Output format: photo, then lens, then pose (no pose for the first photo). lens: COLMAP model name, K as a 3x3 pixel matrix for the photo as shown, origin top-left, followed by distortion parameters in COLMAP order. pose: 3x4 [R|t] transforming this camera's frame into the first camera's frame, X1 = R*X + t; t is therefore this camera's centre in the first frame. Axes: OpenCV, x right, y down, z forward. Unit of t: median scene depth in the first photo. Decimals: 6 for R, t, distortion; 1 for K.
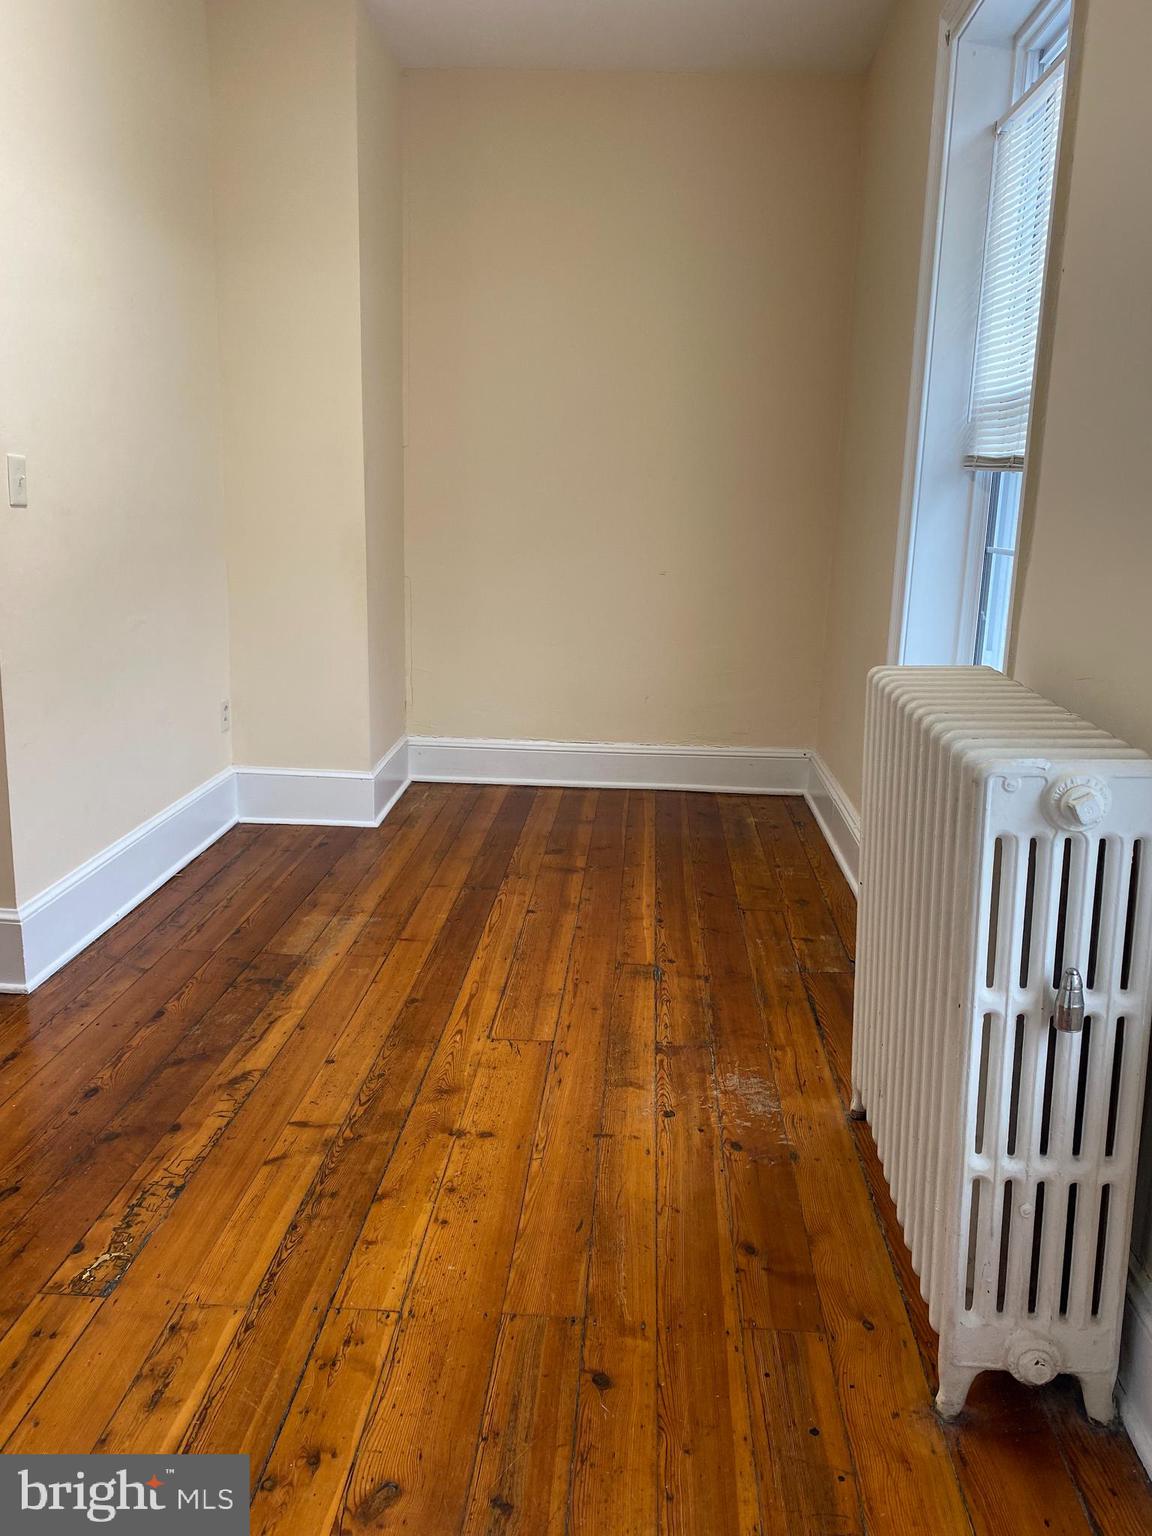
lens RADIAL K [[1153.9, 0, 581.5], [0, 1153.9, 764.6], [0, 0, 1]] dist [0.034900, -0.002015]
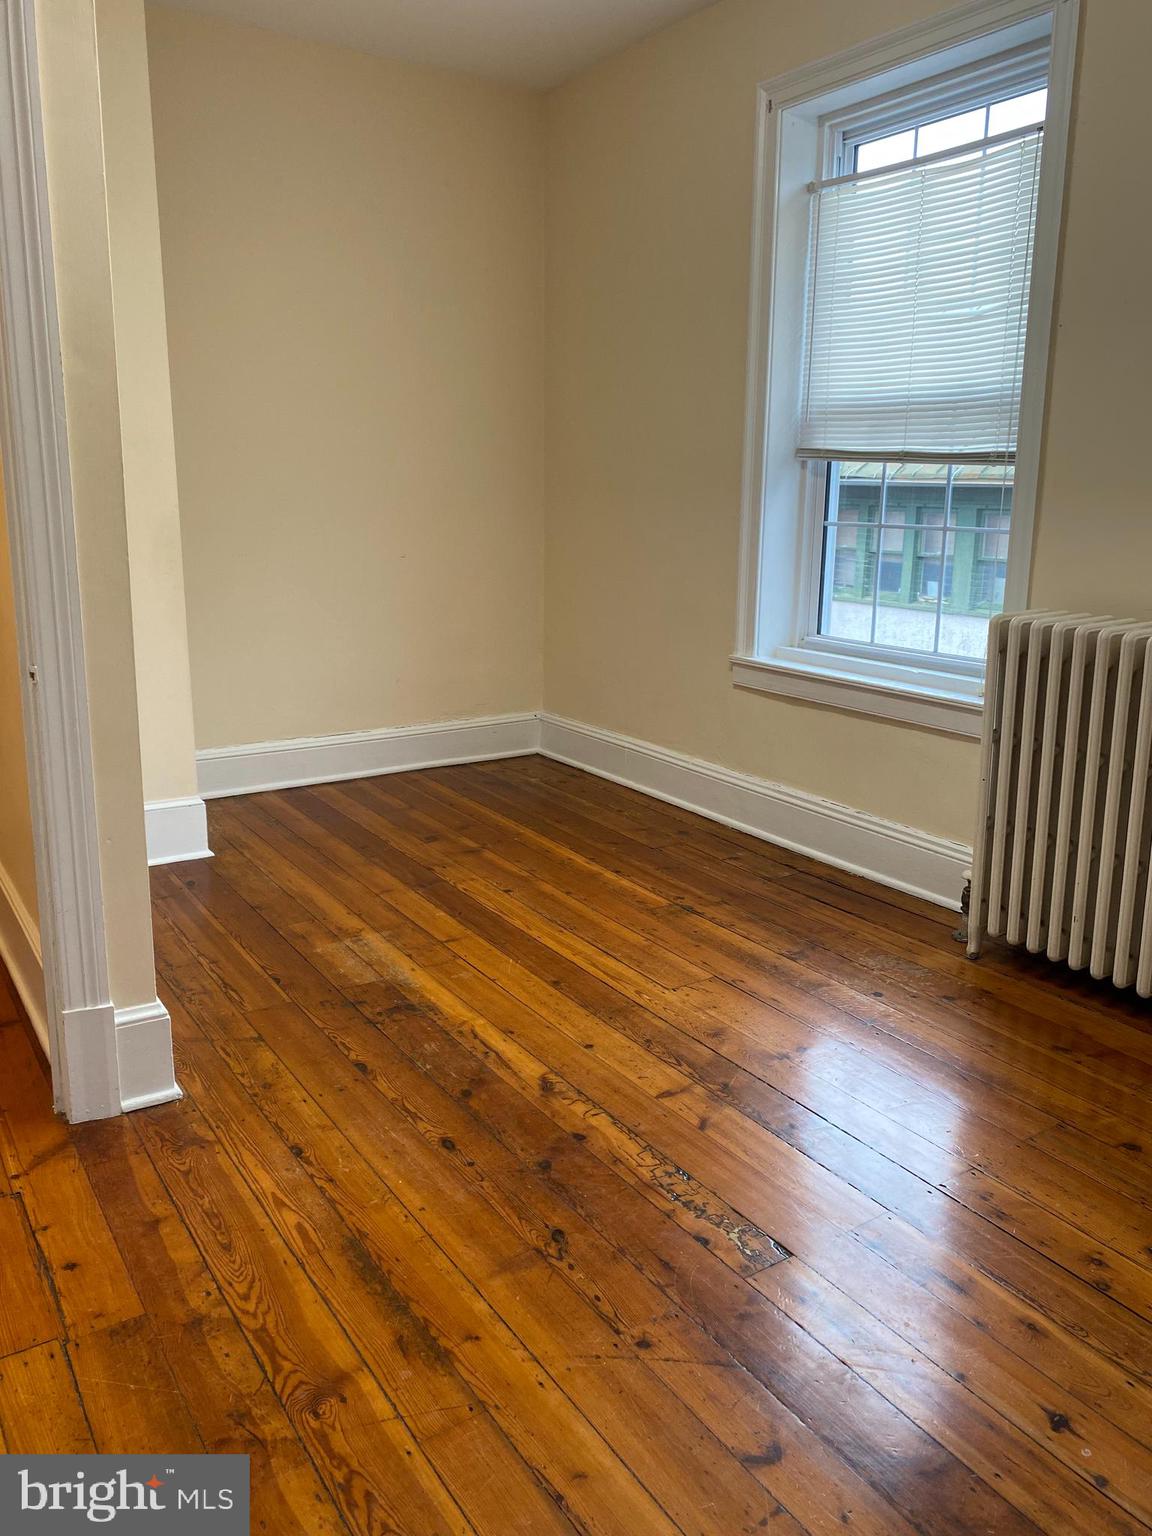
lens RADIAL K [[1153.9, 0, 584.4], [0, 1153.9, 768.2], [0, 0, 1]] dist [0.034900, -0.002015]
pose [[0.794039, -0.157566, 0.587091, -0.650313], [0.142542, 0.987156, 0.072149, -0.050329], [-0.590918, 0.026396, 0.806300, 0.145189]]
